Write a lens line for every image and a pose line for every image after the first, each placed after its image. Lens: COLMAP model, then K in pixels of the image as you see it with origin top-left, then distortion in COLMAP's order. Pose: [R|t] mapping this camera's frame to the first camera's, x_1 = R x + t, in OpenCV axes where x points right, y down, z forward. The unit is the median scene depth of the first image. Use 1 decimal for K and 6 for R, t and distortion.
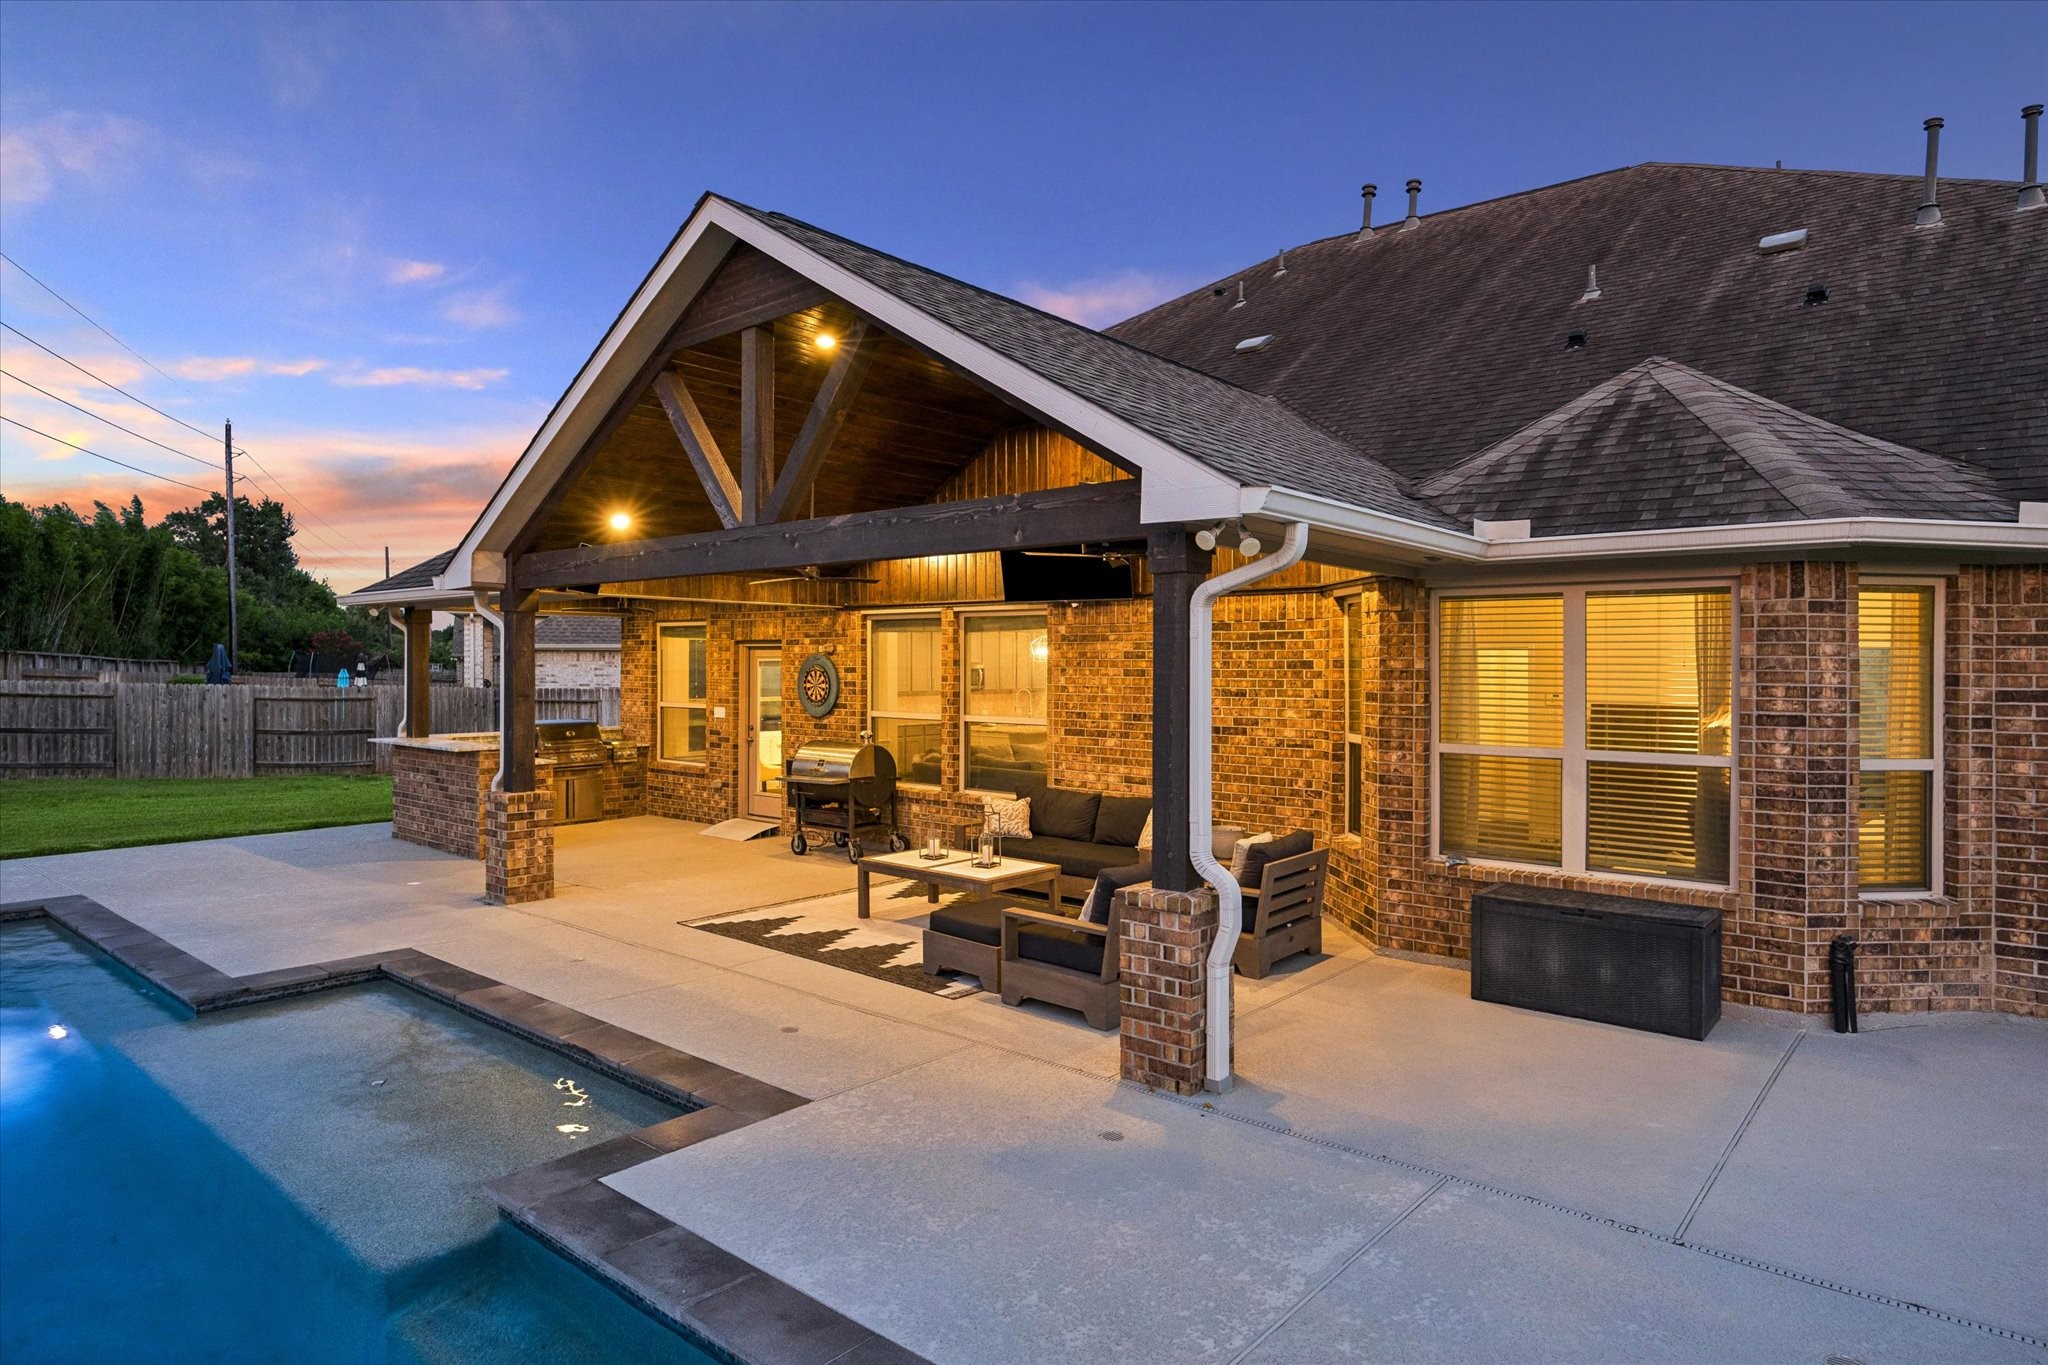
lens RADIAL K [[1169.0, 0, 1037.4], [0, 1169.0, 674.2], [0, 0, 1]] dist [0.000510, -0.002024]
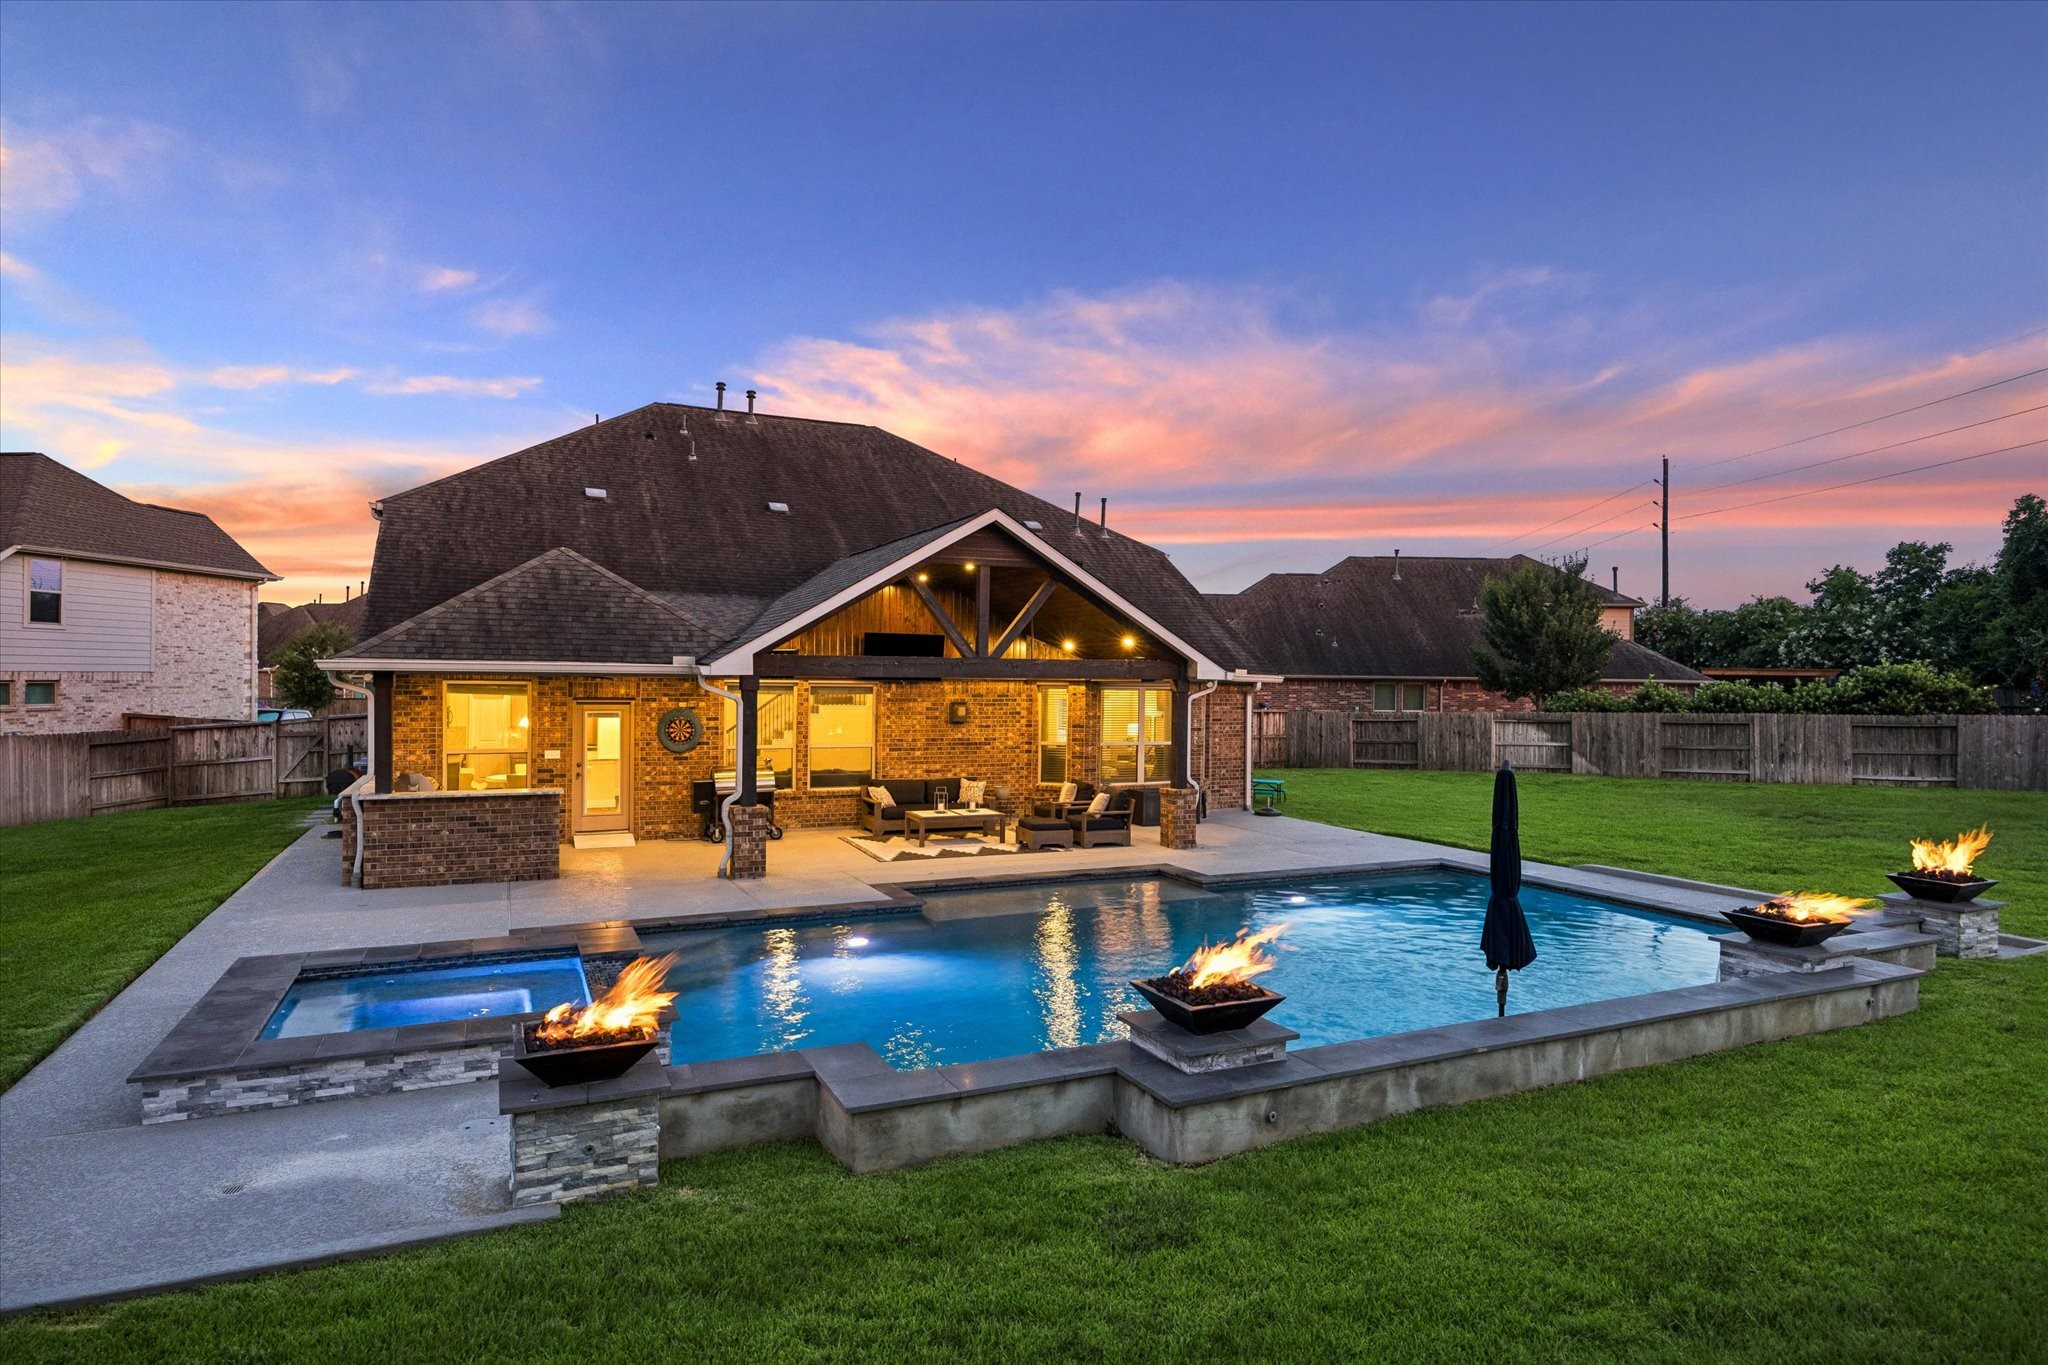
lens RADIAL K [[1169.0, 0, 1032.3], [0, 1169.0, 673.3], [0, 0, 1]] dist [0.000510, -0.002024]
pose [[0.427608, 0.001690, 0.903962, -1.593354], [-0.000501, 0.999999, -0.001632, -0.071202], [-0.903964, 0.000245, 0.427609, -0.014070]]
